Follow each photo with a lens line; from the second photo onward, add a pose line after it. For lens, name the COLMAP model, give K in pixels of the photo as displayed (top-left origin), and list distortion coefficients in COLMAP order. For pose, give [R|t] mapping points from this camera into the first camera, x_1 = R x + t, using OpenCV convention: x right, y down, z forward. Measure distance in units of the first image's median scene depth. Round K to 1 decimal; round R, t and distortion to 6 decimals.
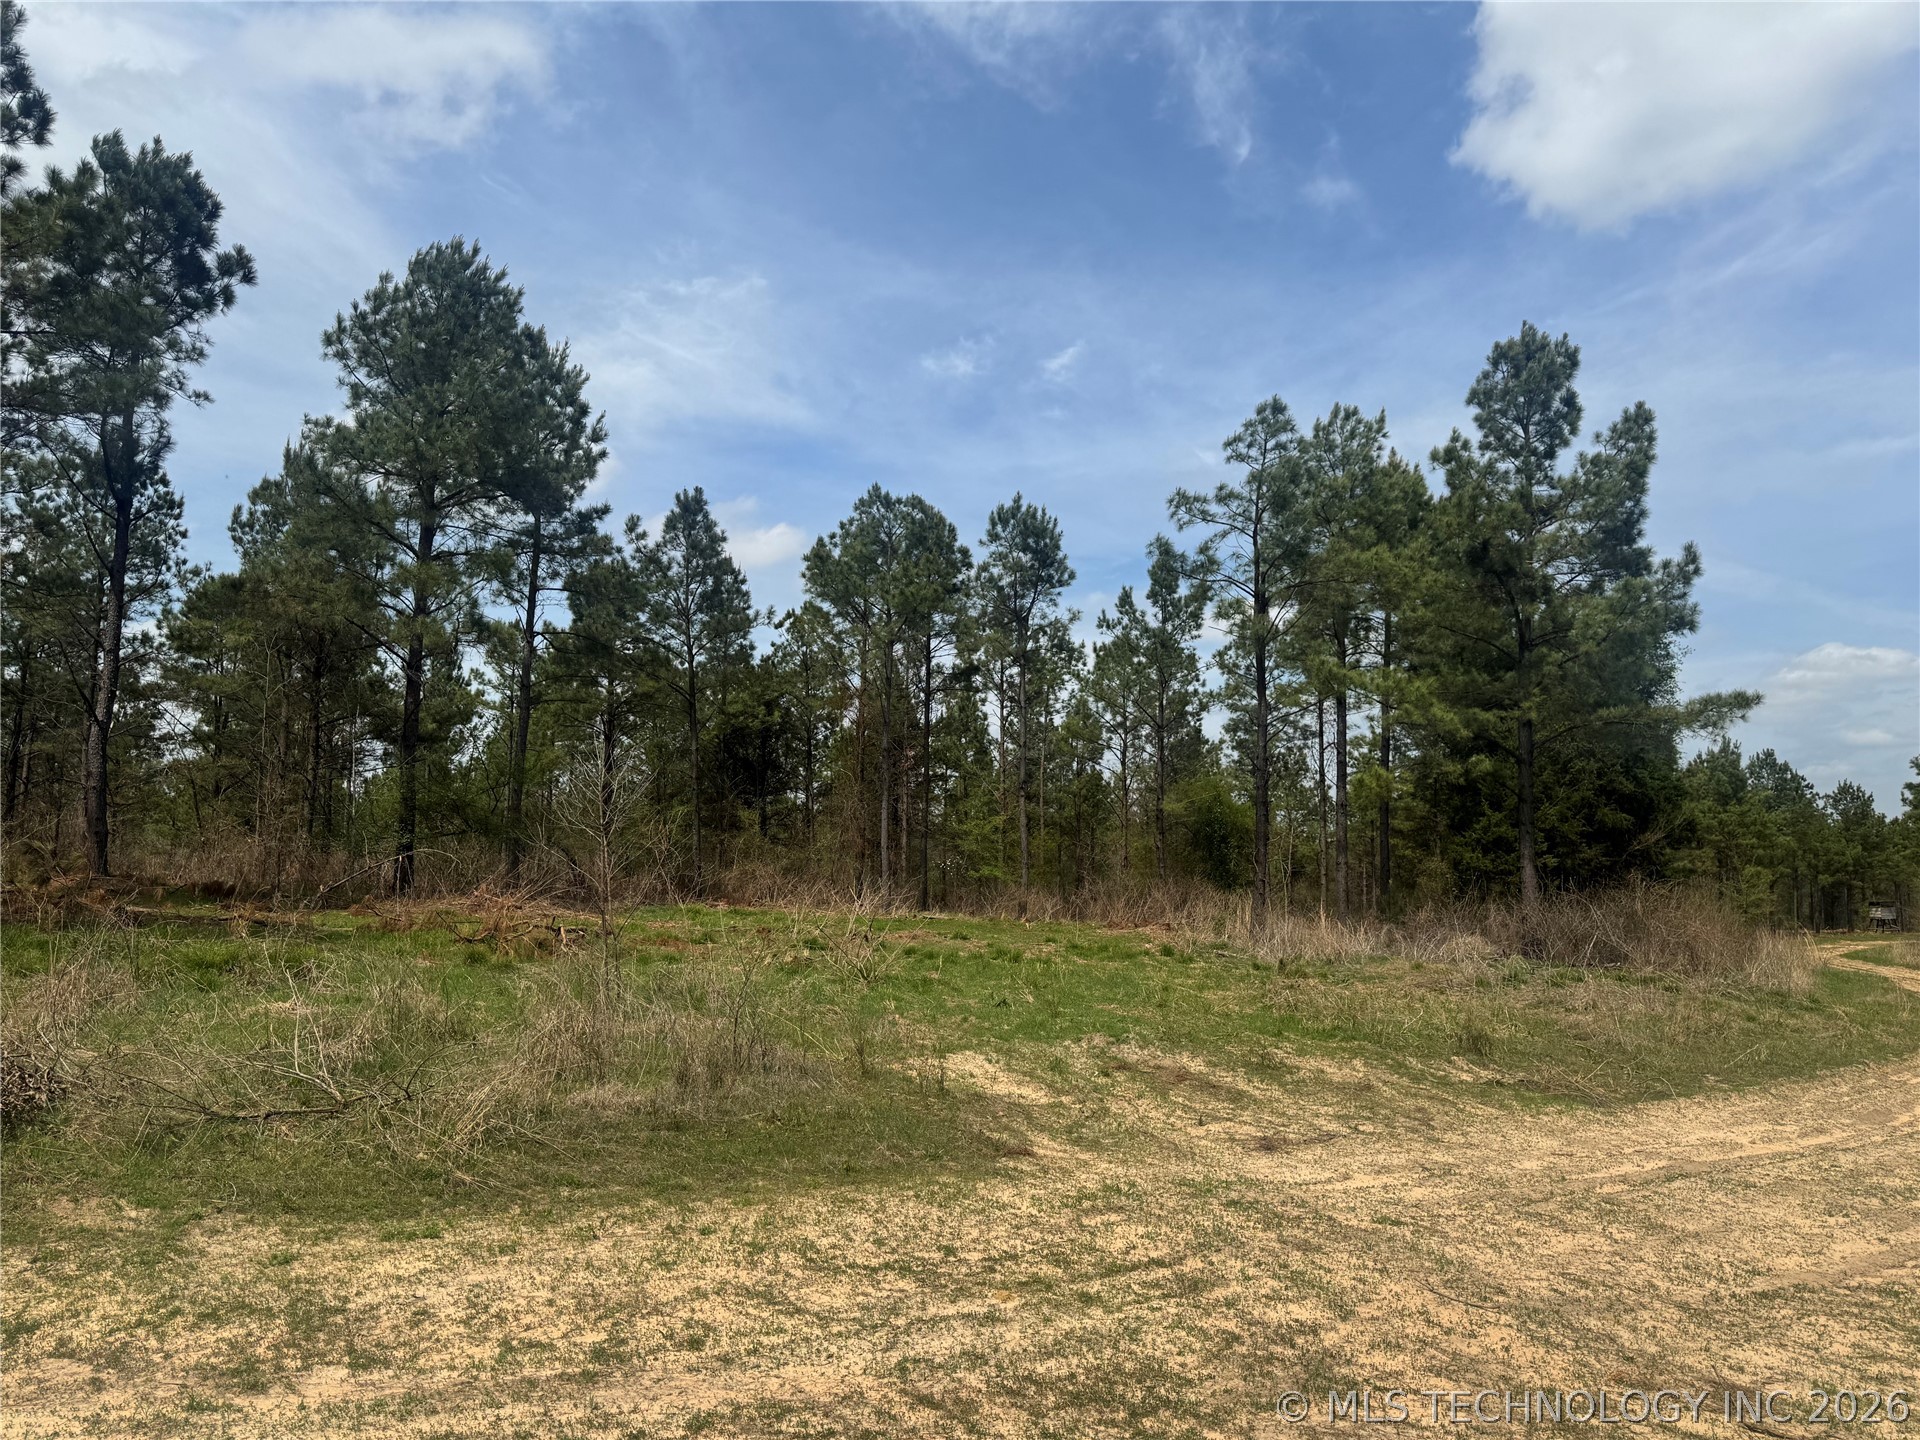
lens RADIAL K [[1361.3, 0, 938.2], [0, 1361.3, 687.7], [0, 0, 1]] dist [0.062013, -0.058966]
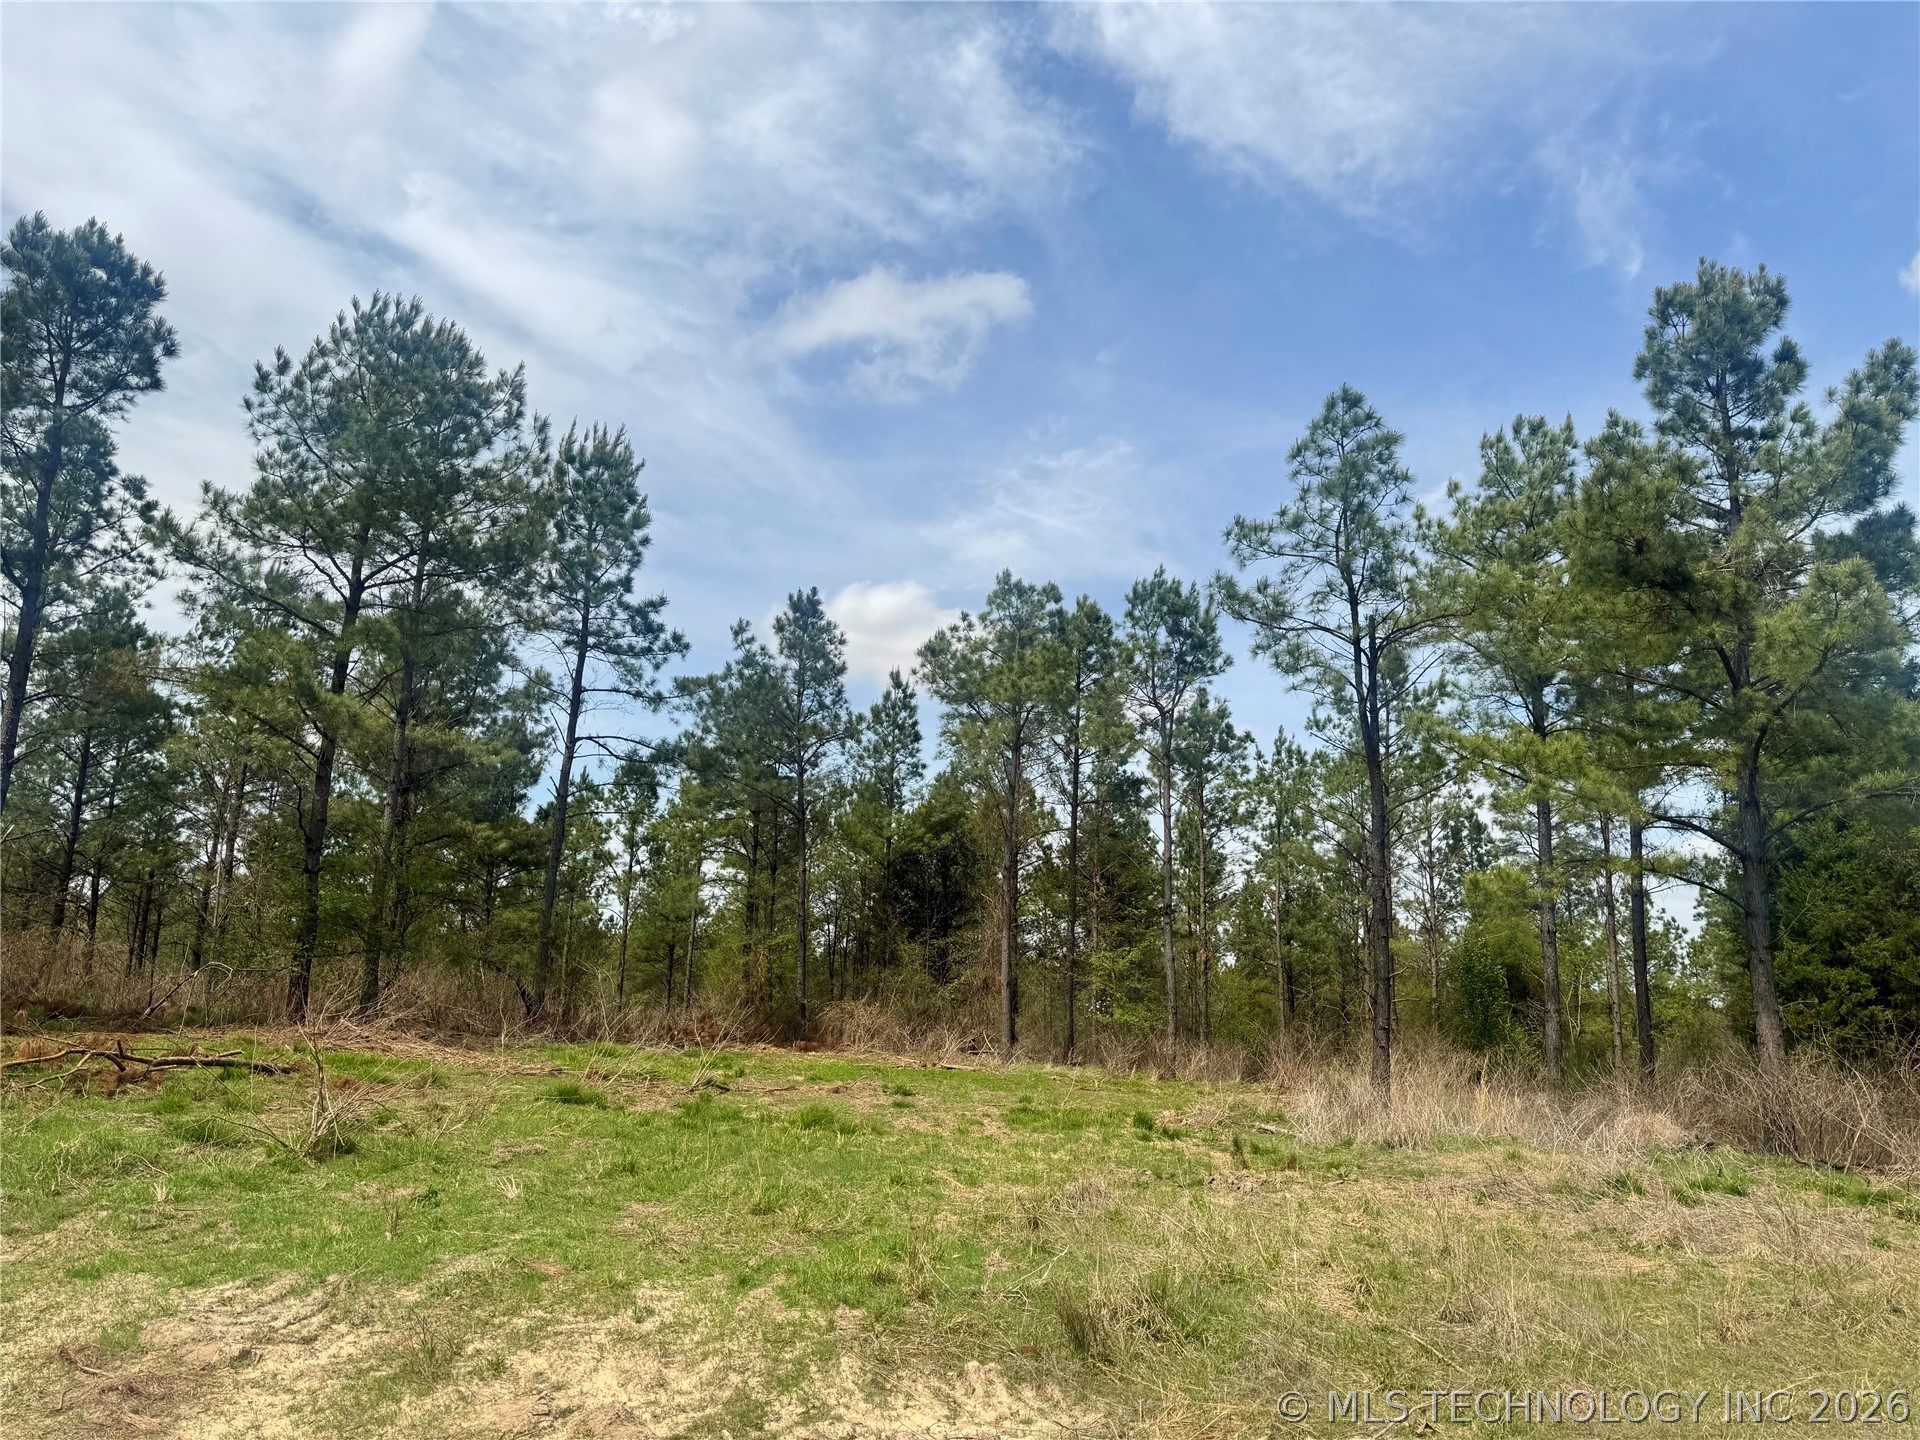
lens RADIAL K [[1361.3, 0, 950.6], [0, 1361.3, 709.3], [0, 0, 1]] dist [0.062013, -0.058966]
pose [[0.966233, -0.038465, -0.254782, 0.494722], [0.013285, 0.994916, -0.099826, 0.100211], [0.257327, 0.093071, 0.961832, 0.474394]]
